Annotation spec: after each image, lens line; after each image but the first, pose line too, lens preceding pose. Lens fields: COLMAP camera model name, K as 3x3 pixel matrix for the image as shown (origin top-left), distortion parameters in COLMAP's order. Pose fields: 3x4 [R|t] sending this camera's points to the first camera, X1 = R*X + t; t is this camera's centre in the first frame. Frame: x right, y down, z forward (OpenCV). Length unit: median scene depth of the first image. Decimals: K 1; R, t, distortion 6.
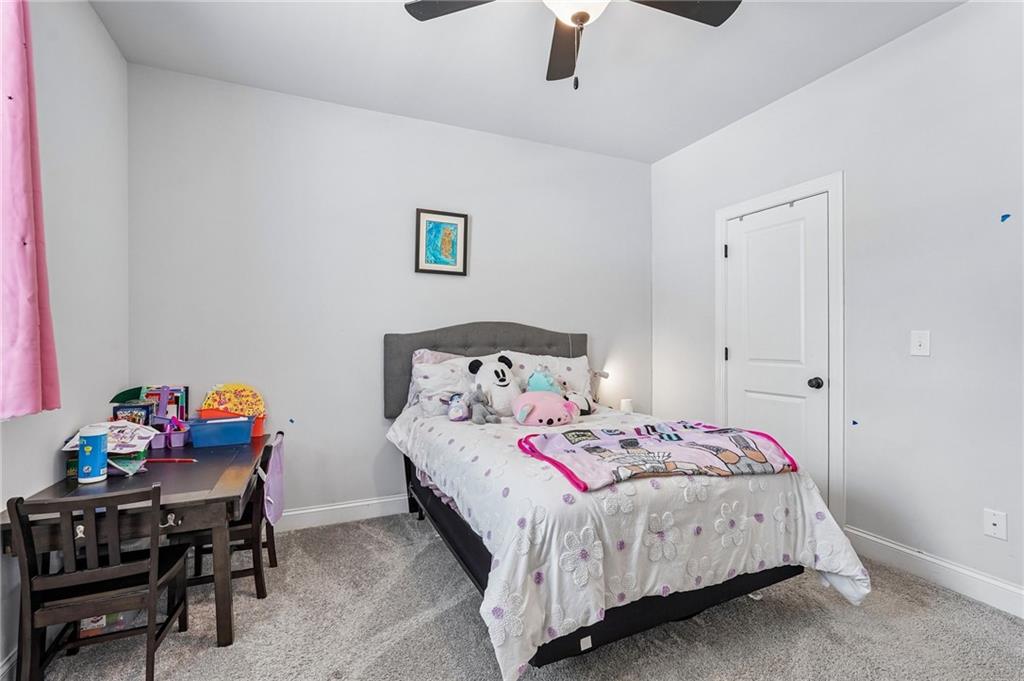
lens RADIAL K [[454.7, 0, 512.0], [0, 454.7, 340.5], [0, 0, 1]] dist [-0.000336, 0.000292]
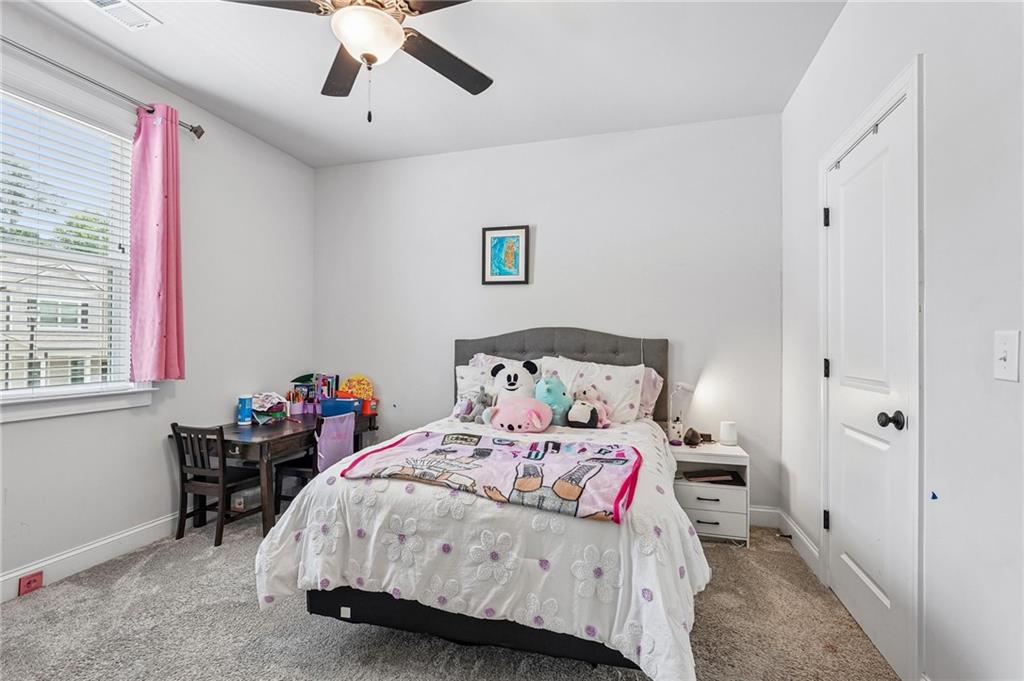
lens RADIAL K [[456.3, 0, 514.9], [0, 456.3, 342.9], [0, 0, 1]] dist [-0.002253, 0.001304]
pose [[0.766736, 0.002369, -0.641958, 0.721809], [-0.007363, 0.999960, -0.005104, -0.001483], [0.641920, 0.008640, 0.766723, 0.235113]]
